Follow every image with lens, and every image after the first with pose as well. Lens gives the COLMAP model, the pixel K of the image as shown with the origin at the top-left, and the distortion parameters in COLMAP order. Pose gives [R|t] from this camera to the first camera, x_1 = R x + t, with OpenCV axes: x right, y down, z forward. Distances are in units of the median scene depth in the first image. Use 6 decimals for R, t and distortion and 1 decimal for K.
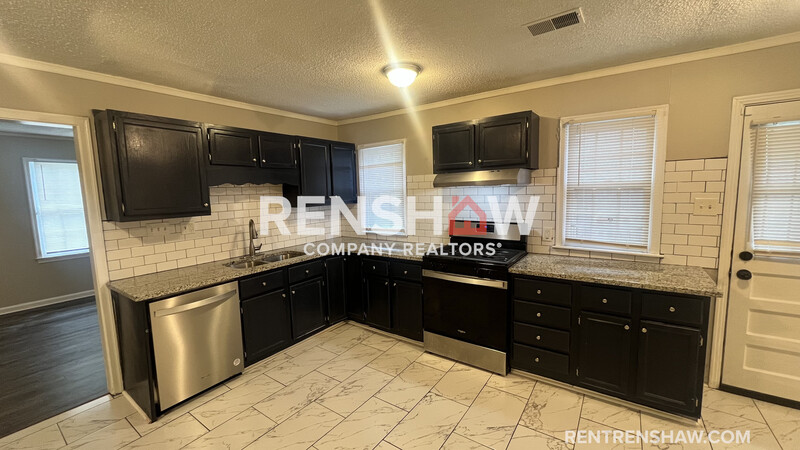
lens RADIAL K [[323.6, 0, 399.5], [0, 323.6, 224.6], [0, 0, 1]] dist [0.000067, -0.000131]
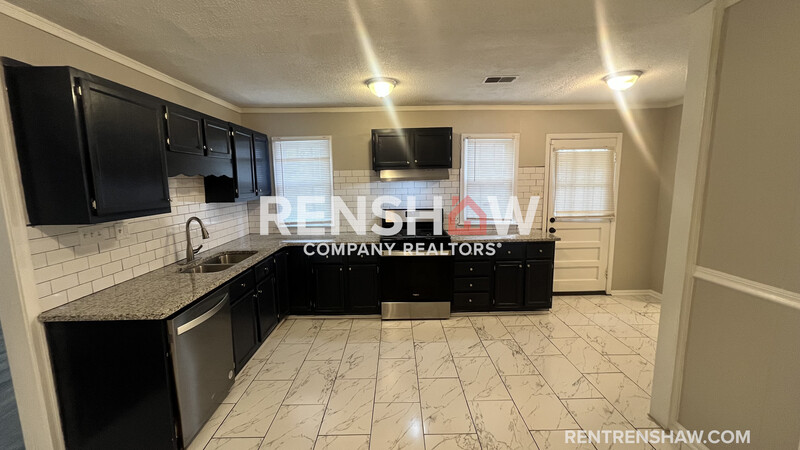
lens RADIAL K [[323.6, 0, 400.6], [0, 323.6, 224.2], [0, 0, 1]] dist [0.000067, -0.000131]
pose [[0.810615, -0.065894, 0.581860, -0.582668], [0.058259, 0.997794, 0.031833, 0.008265], [-0.582674, 0.008094, 0.812665, -0.003716]]
